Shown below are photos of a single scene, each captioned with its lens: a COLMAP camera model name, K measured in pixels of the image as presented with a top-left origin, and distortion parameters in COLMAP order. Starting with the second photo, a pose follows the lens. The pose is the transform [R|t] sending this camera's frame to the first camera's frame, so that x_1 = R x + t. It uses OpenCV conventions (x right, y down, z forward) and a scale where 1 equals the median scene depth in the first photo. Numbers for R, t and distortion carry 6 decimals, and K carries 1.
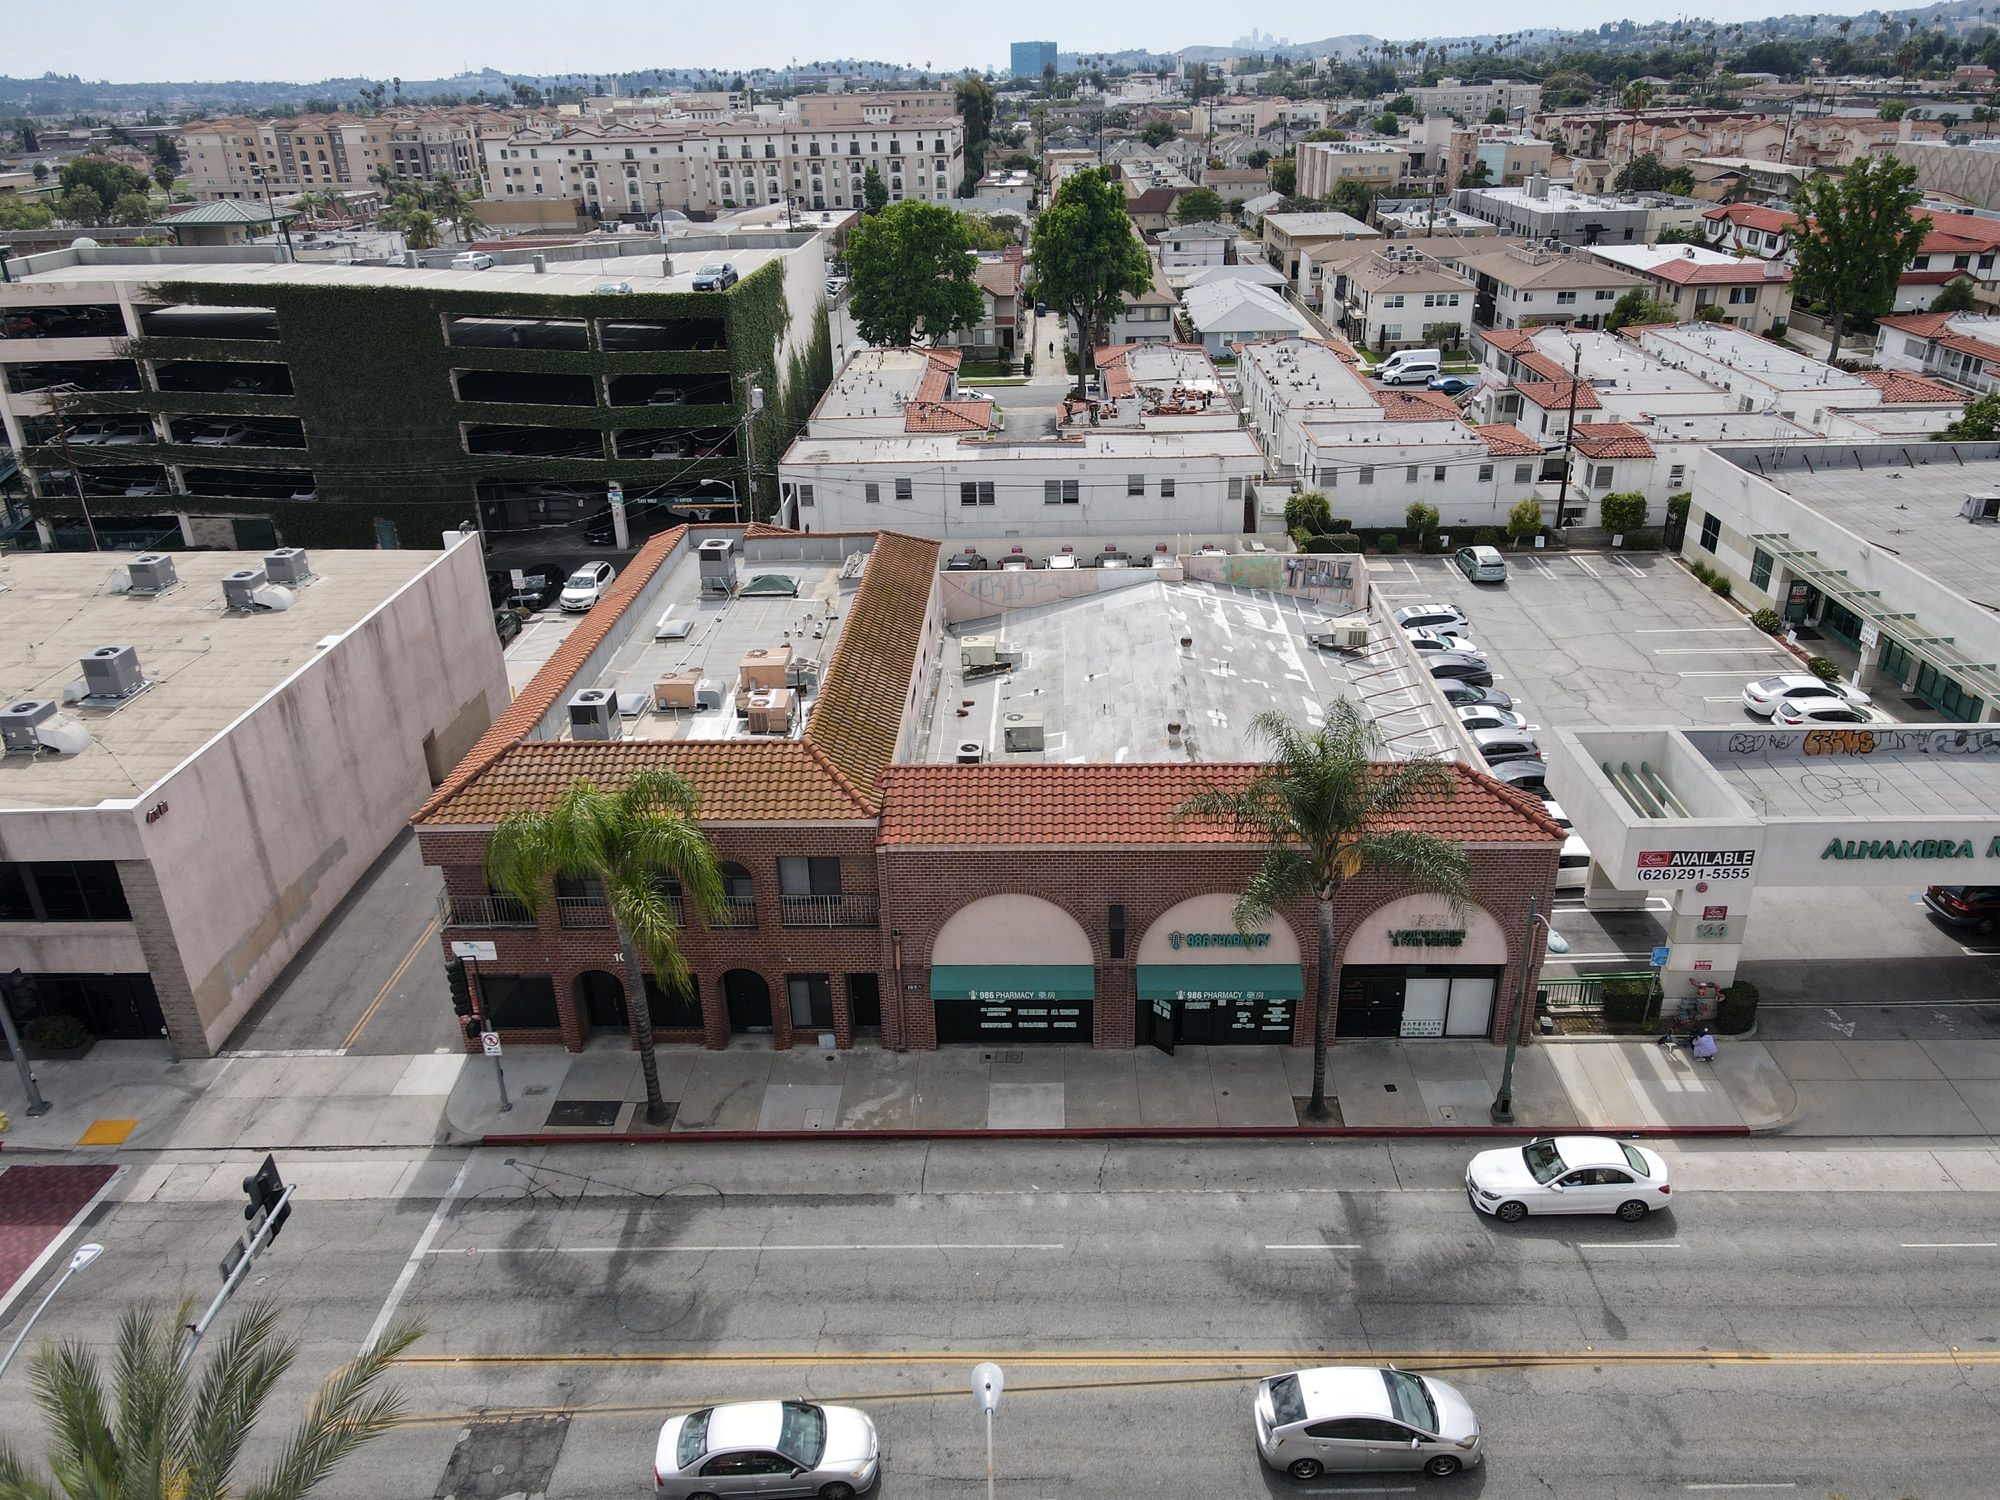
lens RADIAL K [[1456.7, 0, 1000.0], [0, 1456.7, 750.0], [0, 0, 1]] dist [0.006071, 0.029771]
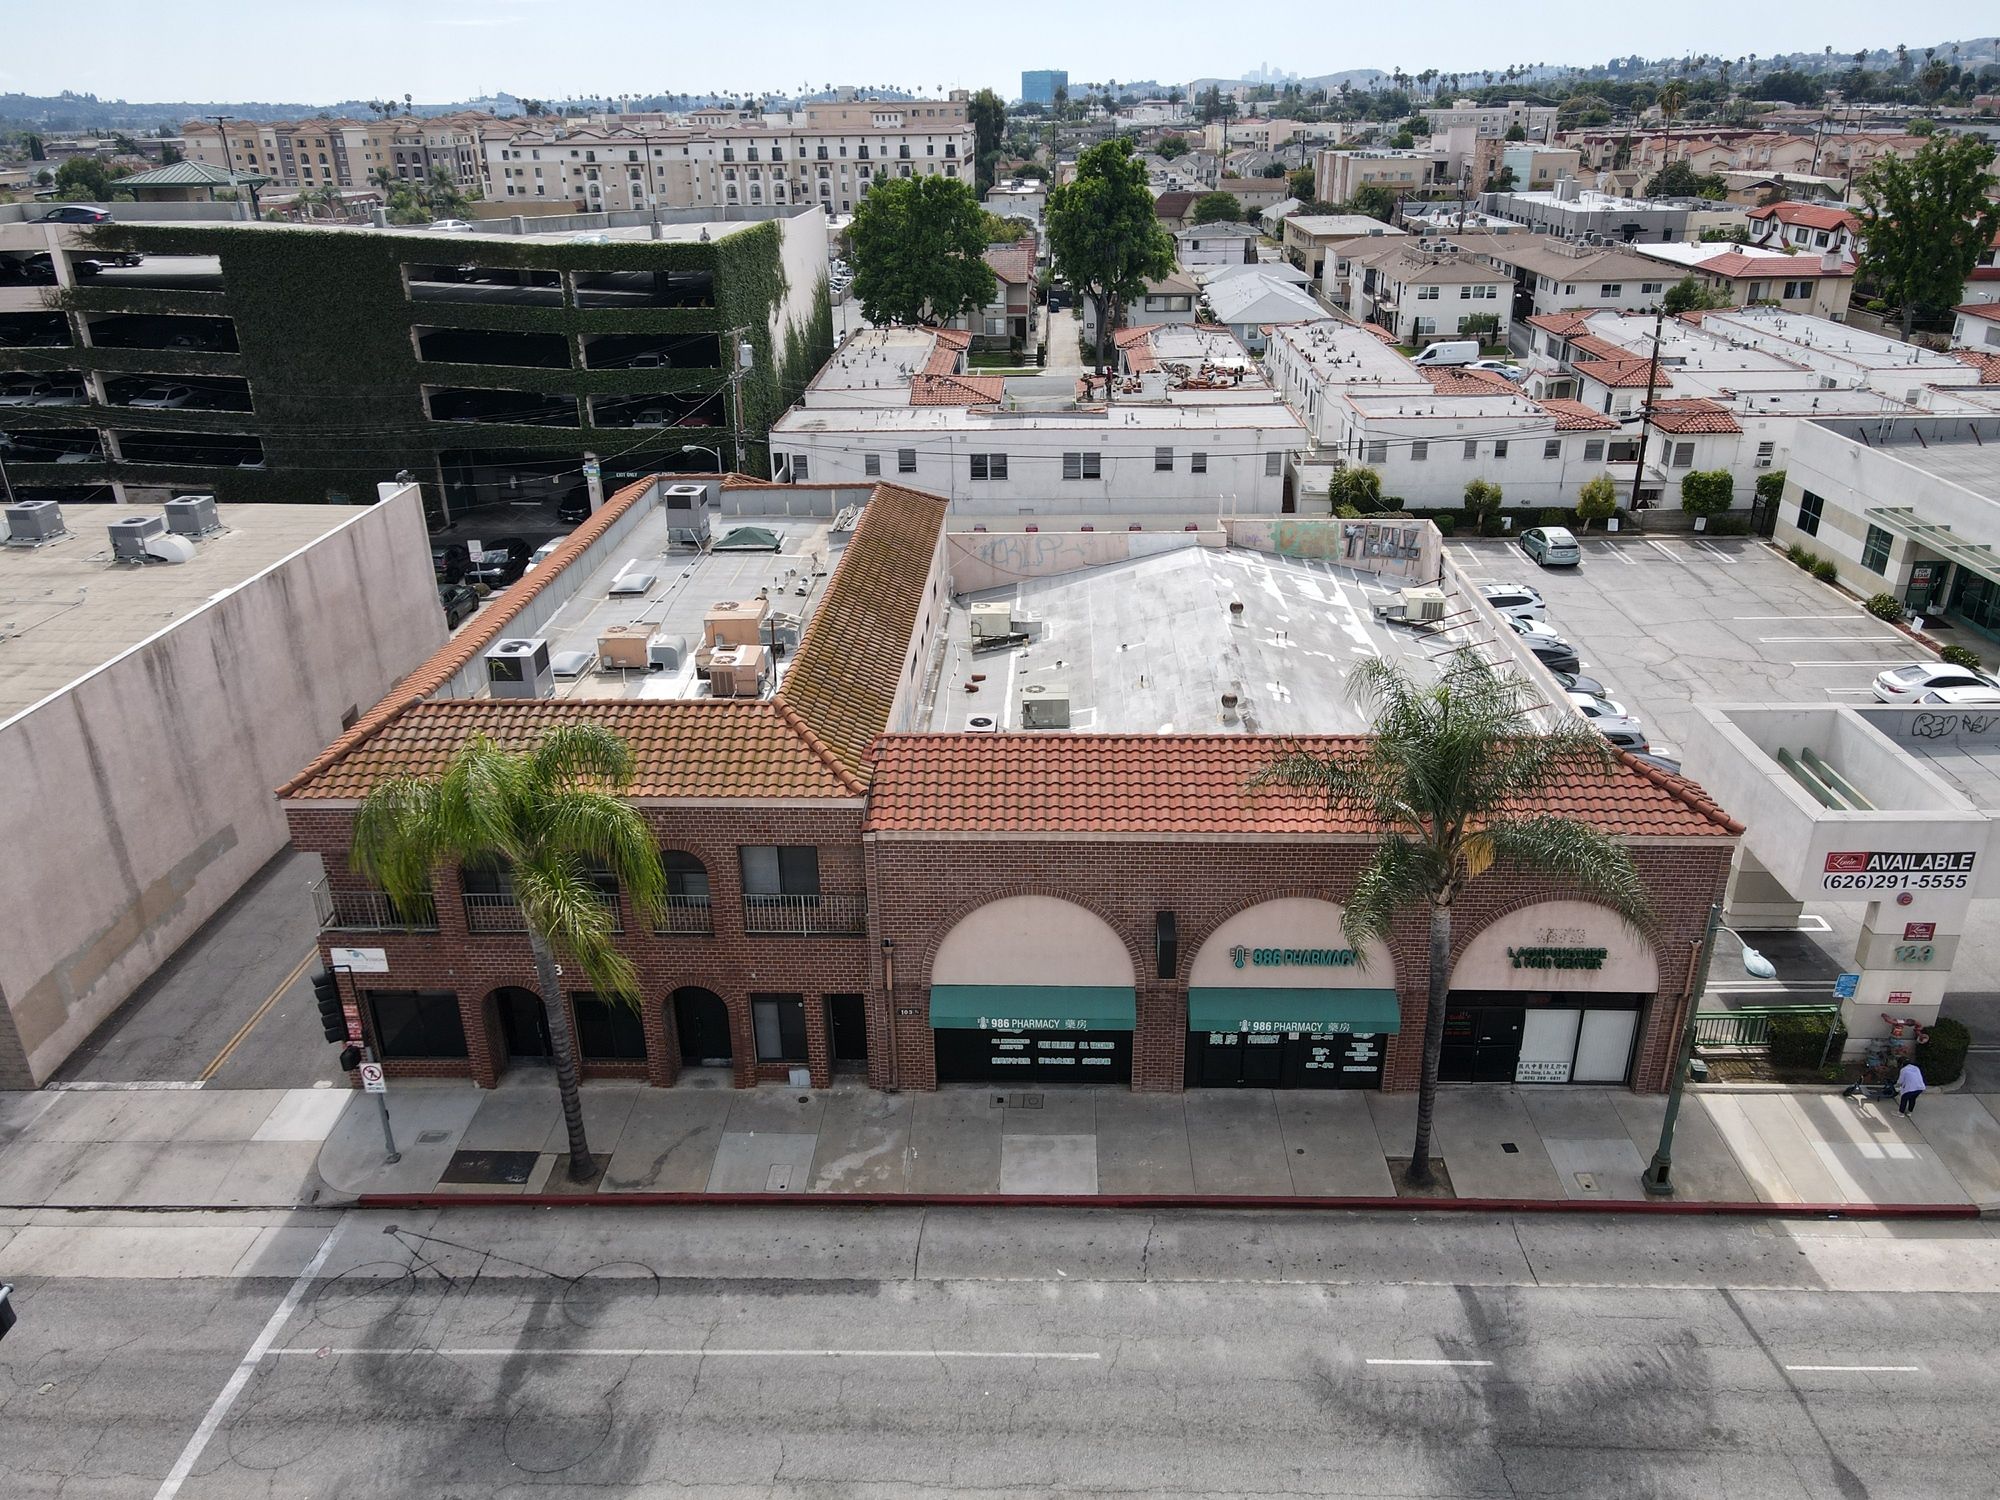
lens RADIAL K [[1456.7, 0, 1000.0], [0, 1456.7, 750.0], [0, 0, 1]] dist [0.006071, 0.029771]
pose [[0.999928, 0.011842, -0.001982, -0.008970], [-0.011875, 0.999772, -0.017737, 0.031727], [0.001771, 0.017759, 0.999841, 0.193021]]
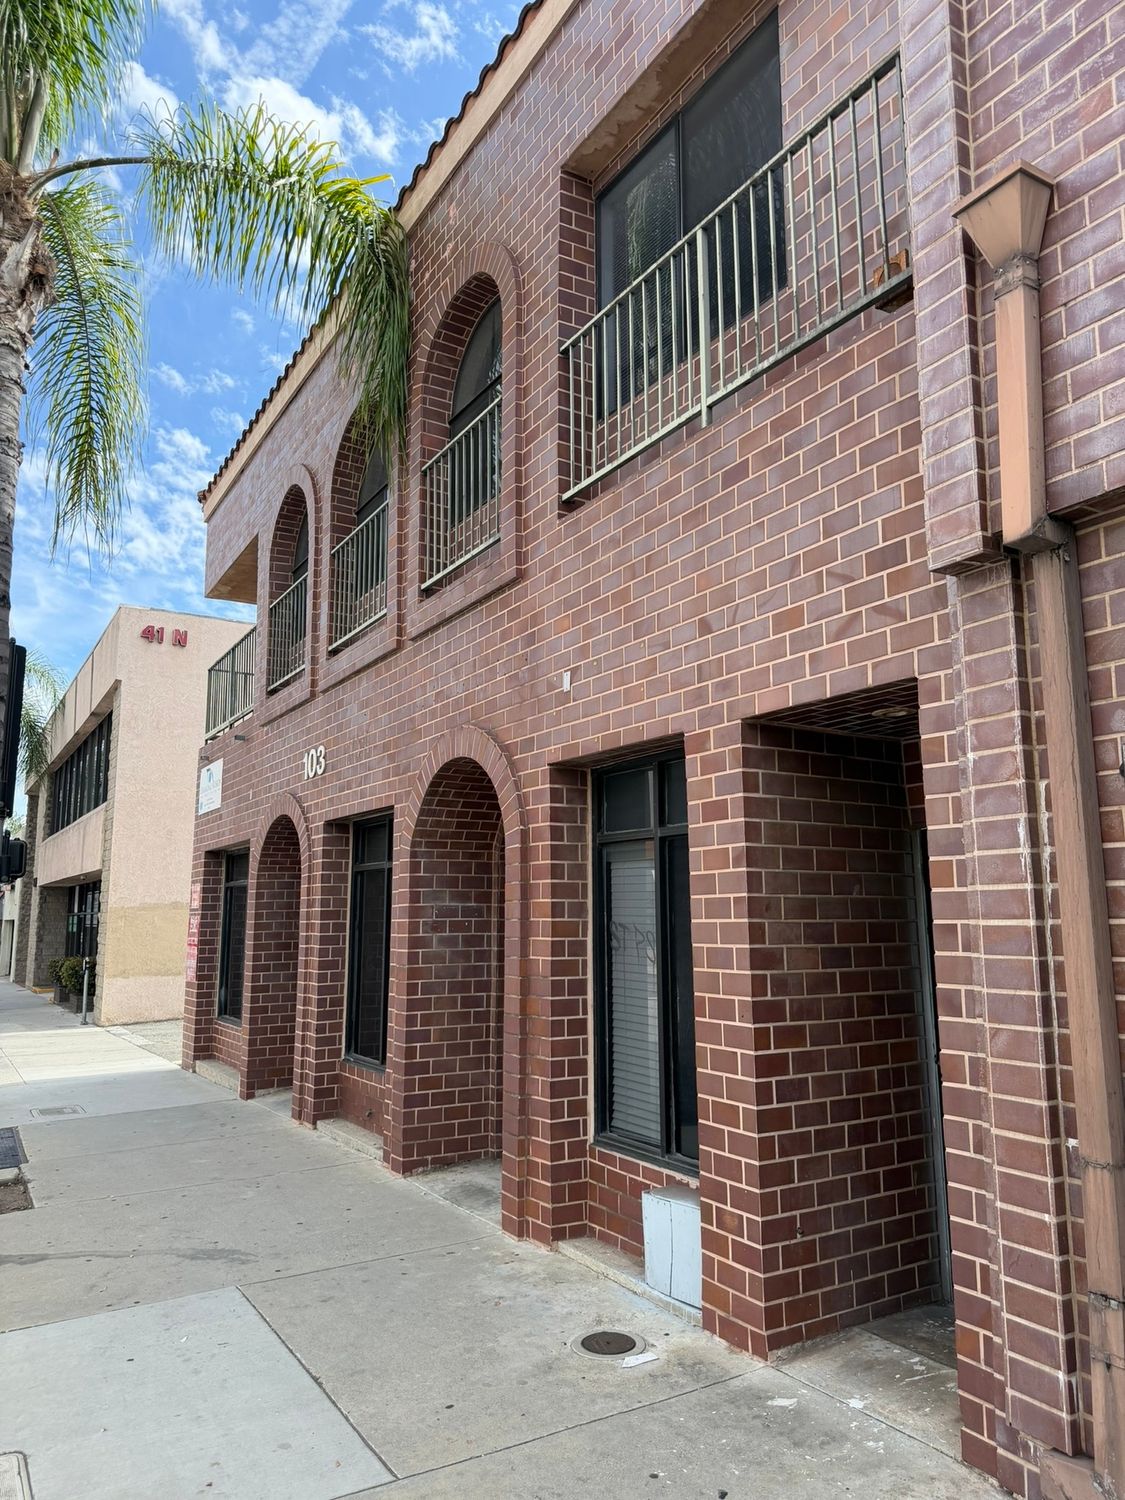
lens RADIAL K [[1040.8, 0, 562.5], [0, 1040.8, 750.0], [0, 0, 1]] dist [0.177064, -0.343736]
pose [[0.543070, -0.106849, -0.832861, -0.022497], [-0.368707, 0.860791, -0.350849, 0.197638], [0.754407, 0.497617, 0.428074, 0.912768]]
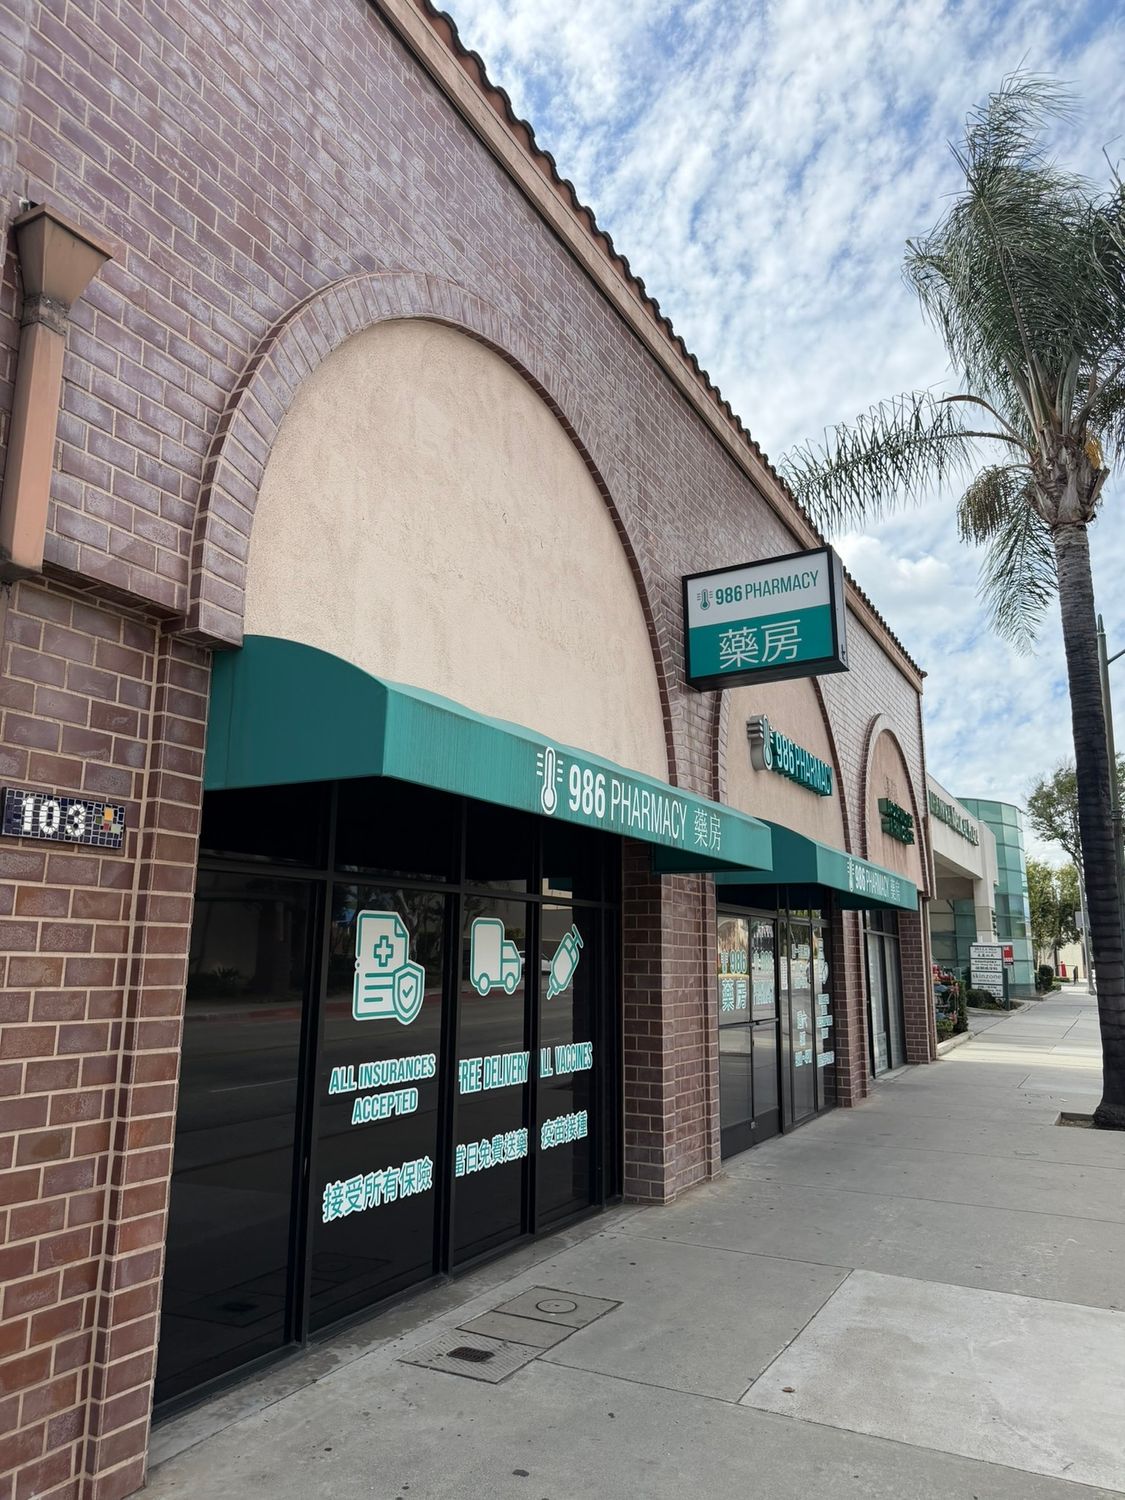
lens RADIAL K [[1040.8, 0, 562.5], [0, 1040.8, 750.0], [0, 0, 1]] dist [0.177064, -0.343736]
pose [[0.436005, 0.206921, 0.875833, -0.114771], [0.372210, 0.844607, -0.384836, 0.200673], [-0.819365, 0.493784, 0.291235, 0.915043]]
